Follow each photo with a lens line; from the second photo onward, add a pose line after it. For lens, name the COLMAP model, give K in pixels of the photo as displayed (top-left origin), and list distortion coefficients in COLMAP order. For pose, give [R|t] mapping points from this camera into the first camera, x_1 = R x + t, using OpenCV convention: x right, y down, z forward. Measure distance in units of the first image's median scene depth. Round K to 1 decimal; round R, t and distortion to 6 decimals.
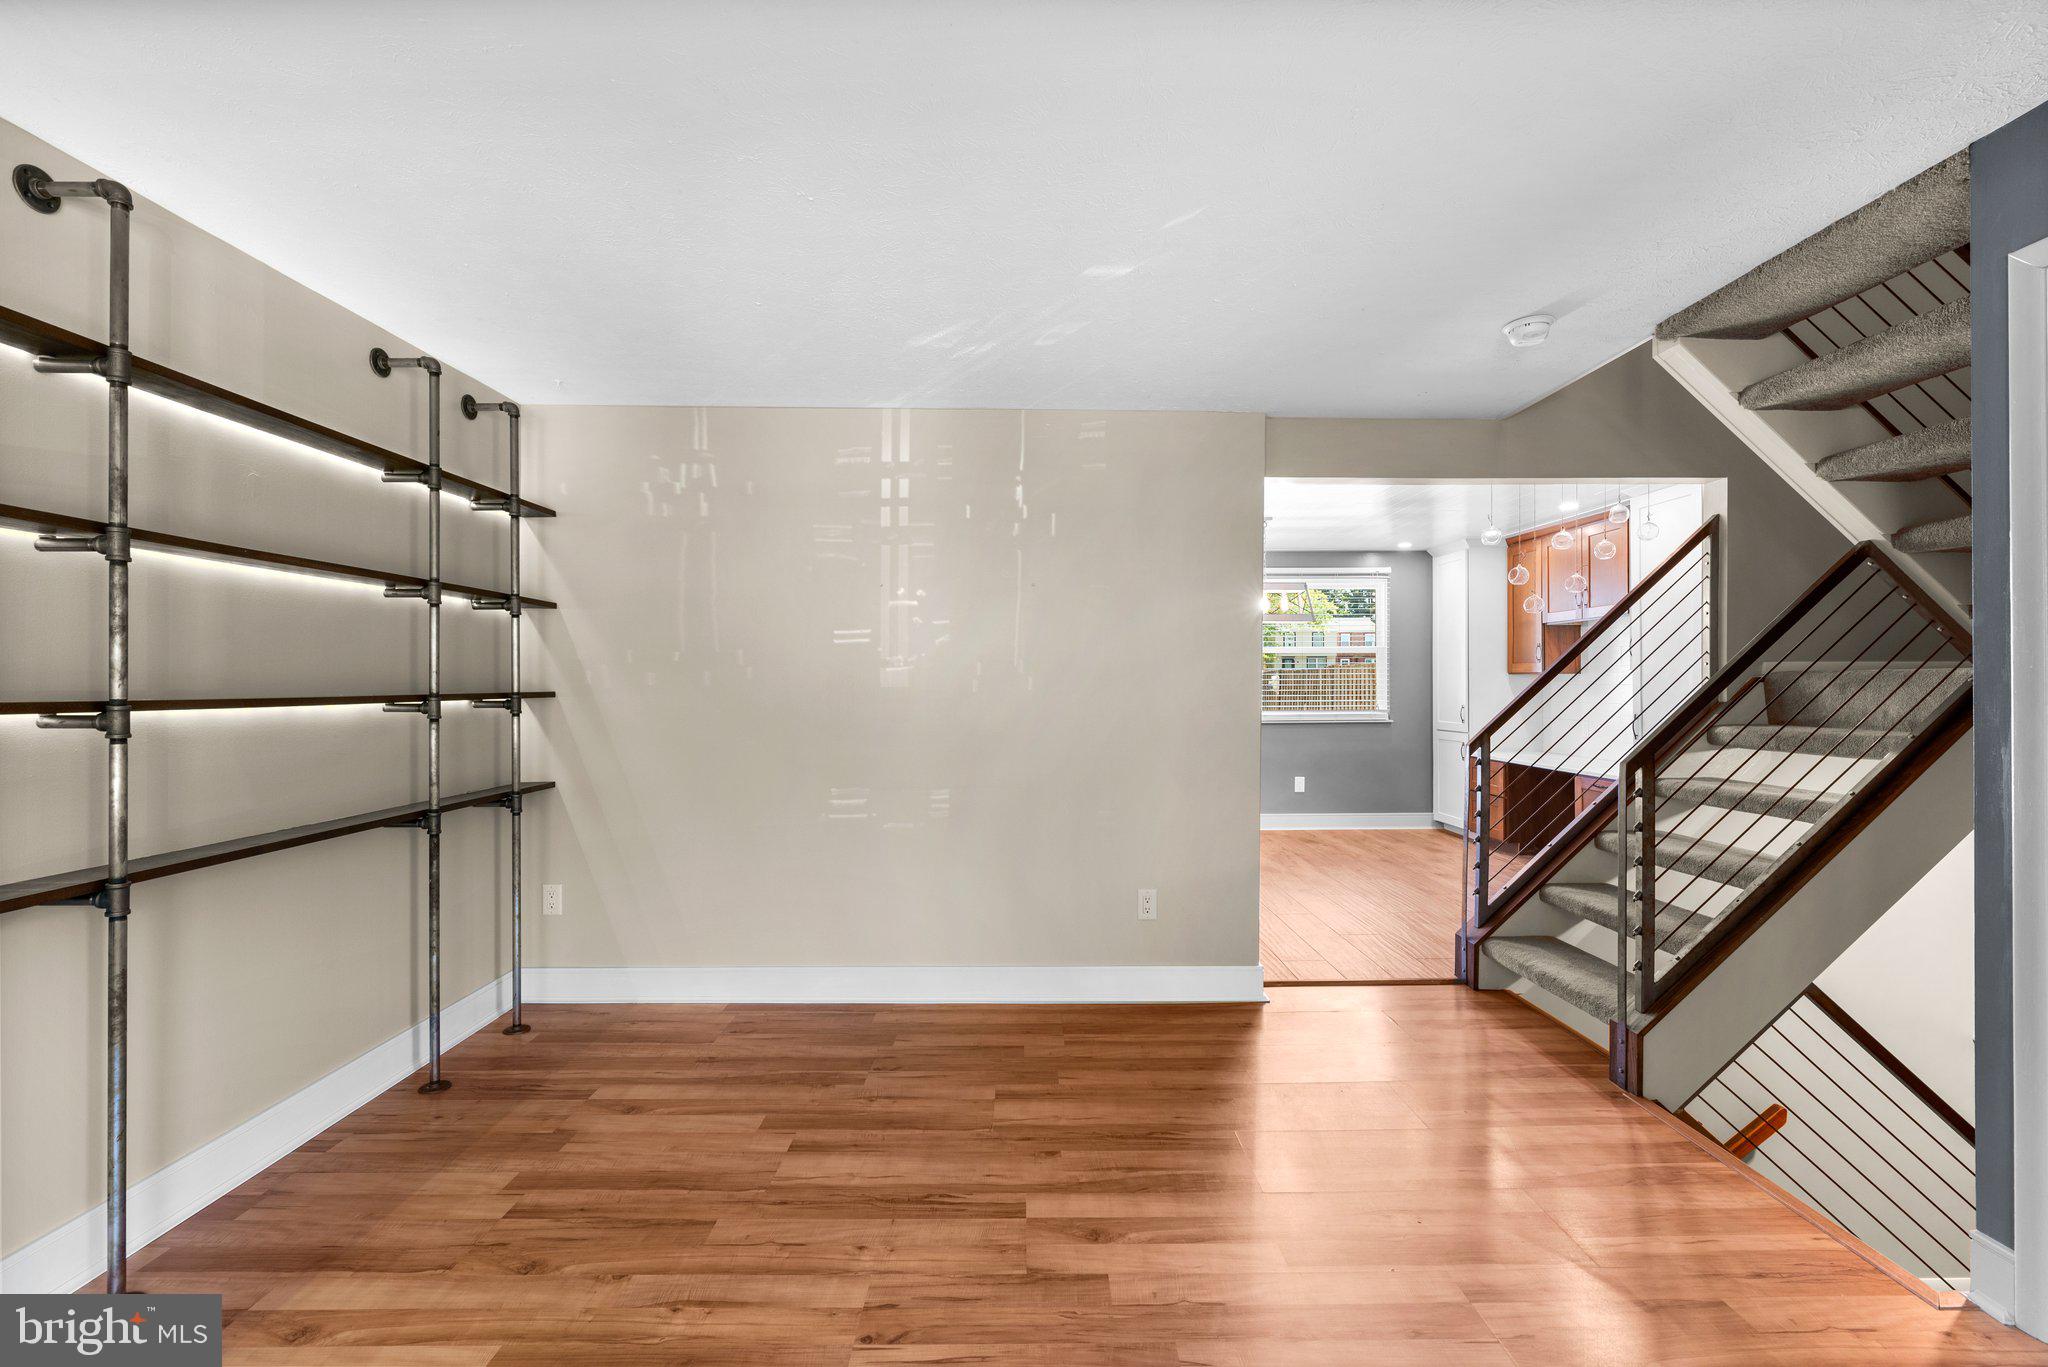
lens RADIAL K [[909.0, 0, 1038.6], [0, 909.0, 683.9], [0, 0, 1]] dist [0.000123, -0.000586]
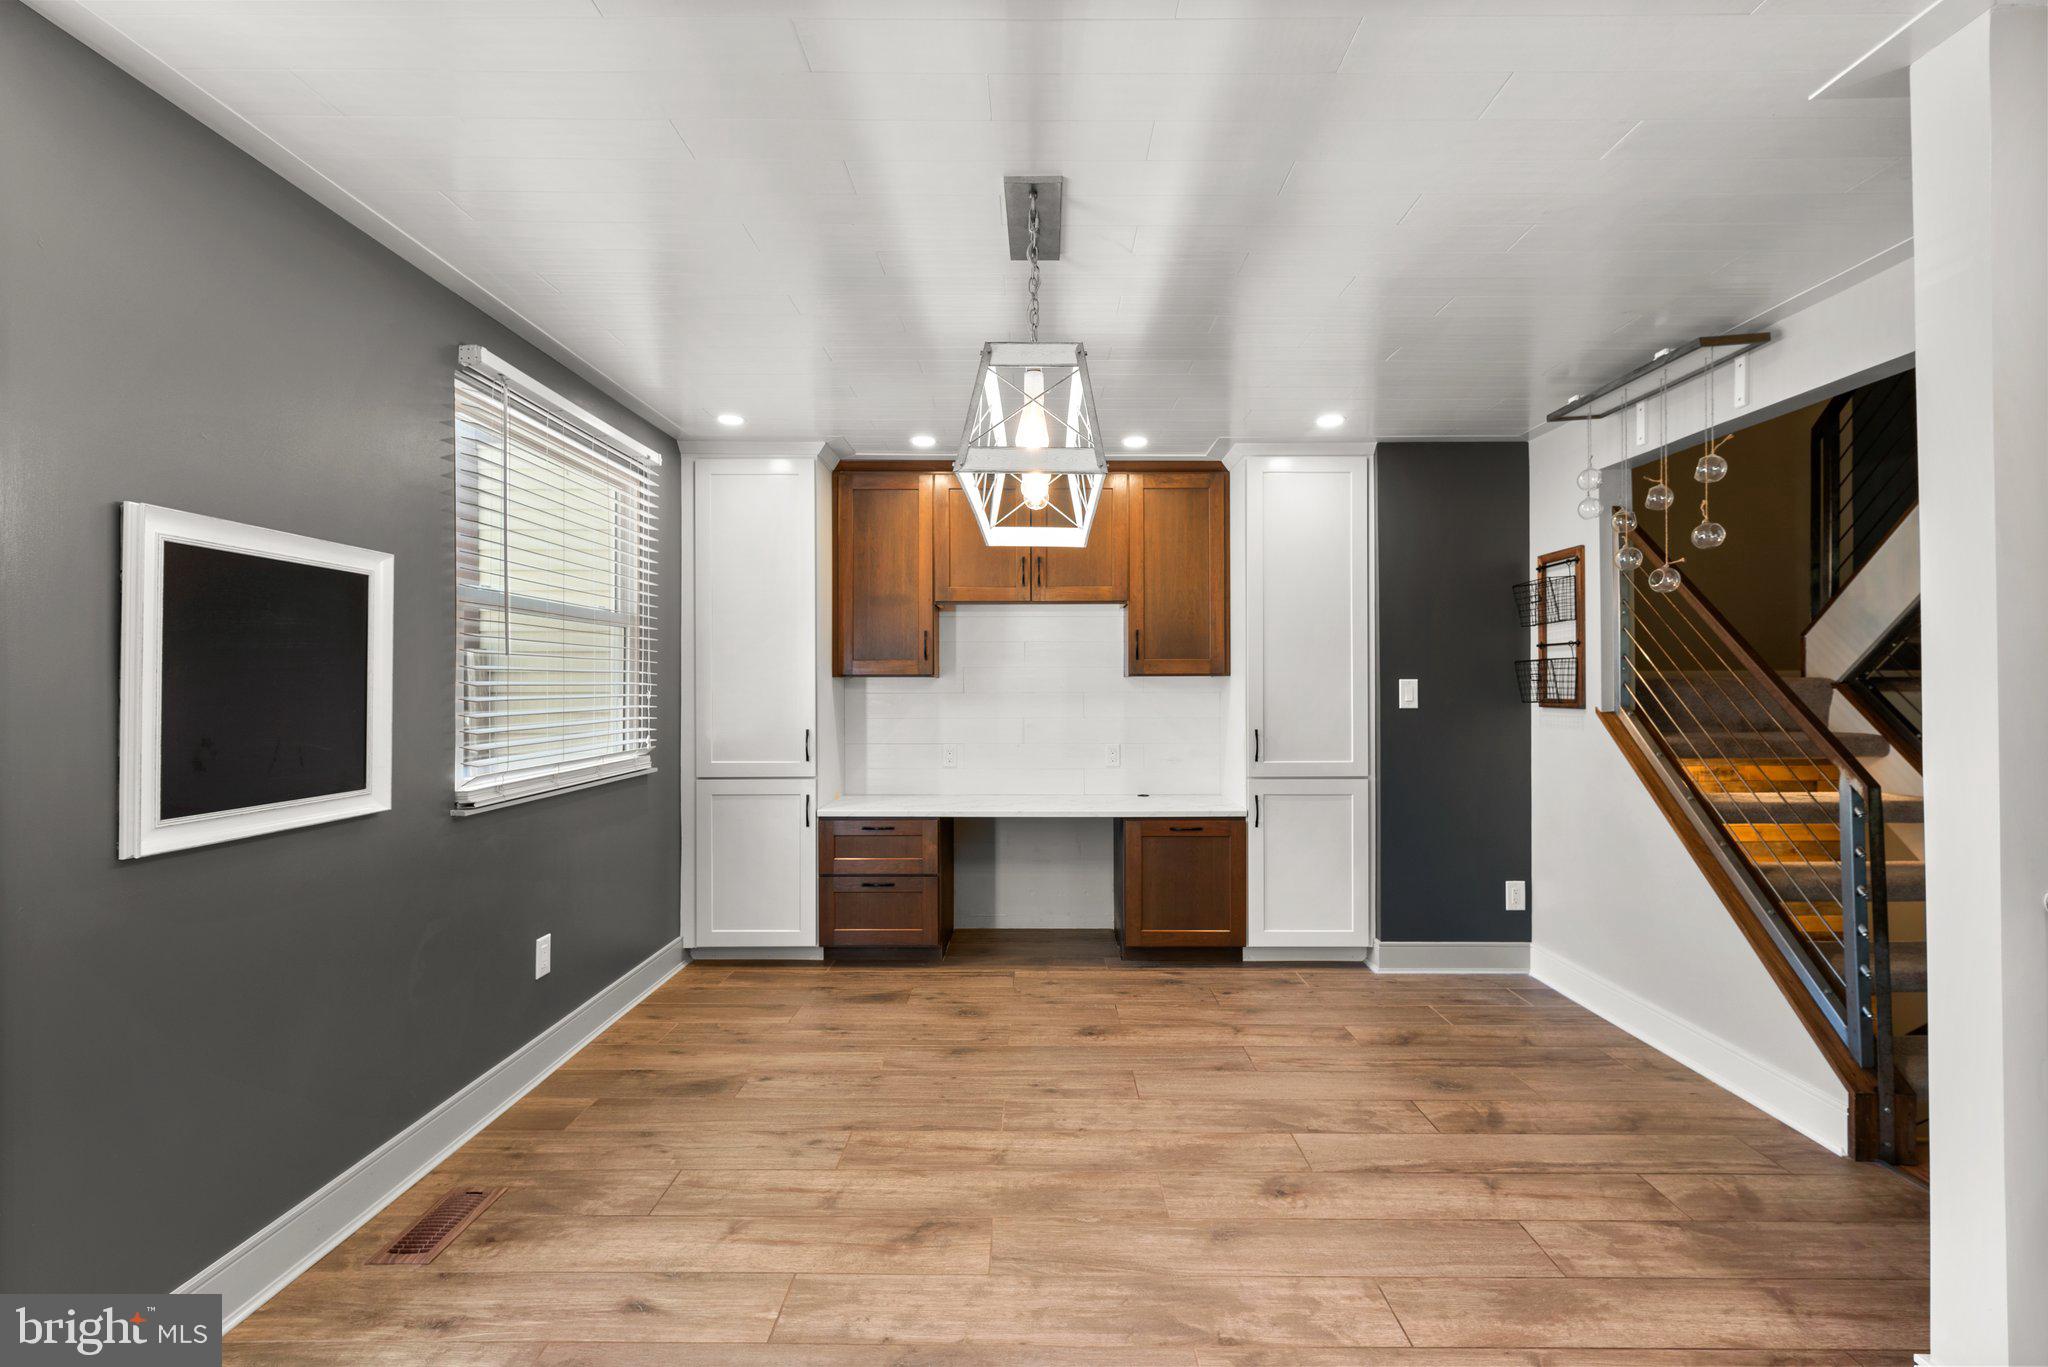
lens RADIAL K [[904.1, 0, 1031.2], [0, 904.1, 681.1], [0, 0, 1]] dist [0.003459, -0.000561]
pose [[0.026432, 0.010073, 0.999600, -0.207817], [0.002875, 0.999944, -0.010152, -0.003248], [-0.999646, 0.003142, 0.026401, 1.781463]]
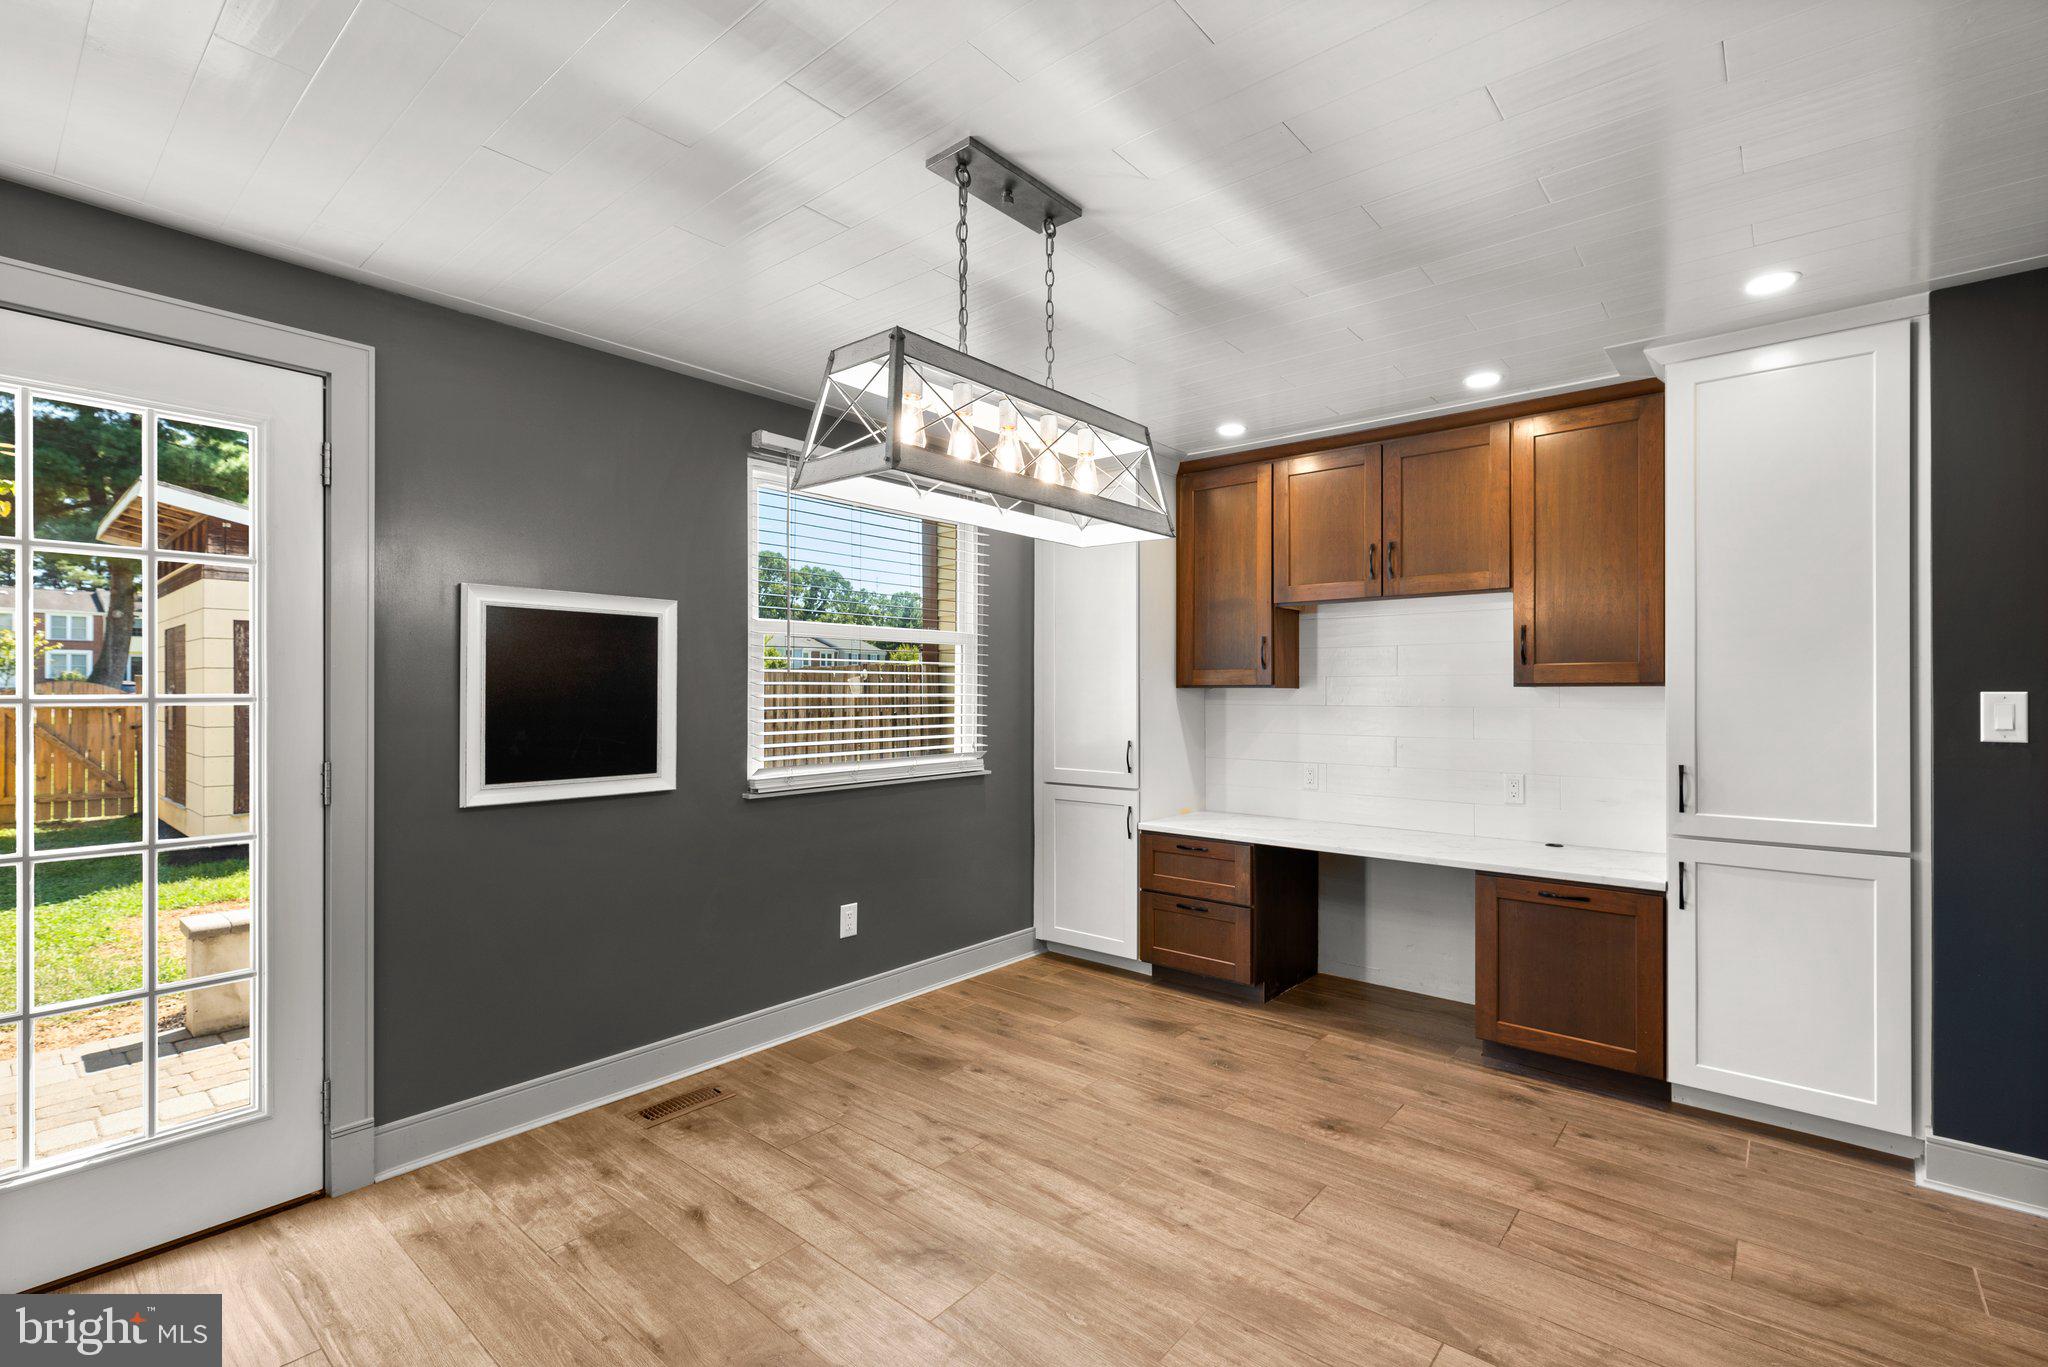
lens RADIAL K [[911.9, 0, 1029.9], [0, 911.9, 690.7], [0, 0, 1]] dist [0.002700, -0.000546]
pose [[0.660848, 0.006611, 0.750490, -0.006096], [-0.003301, 0.999977, -0.005902, -0.010540], [-0.750512, 0.001423, 0.660855, 1.413669]]
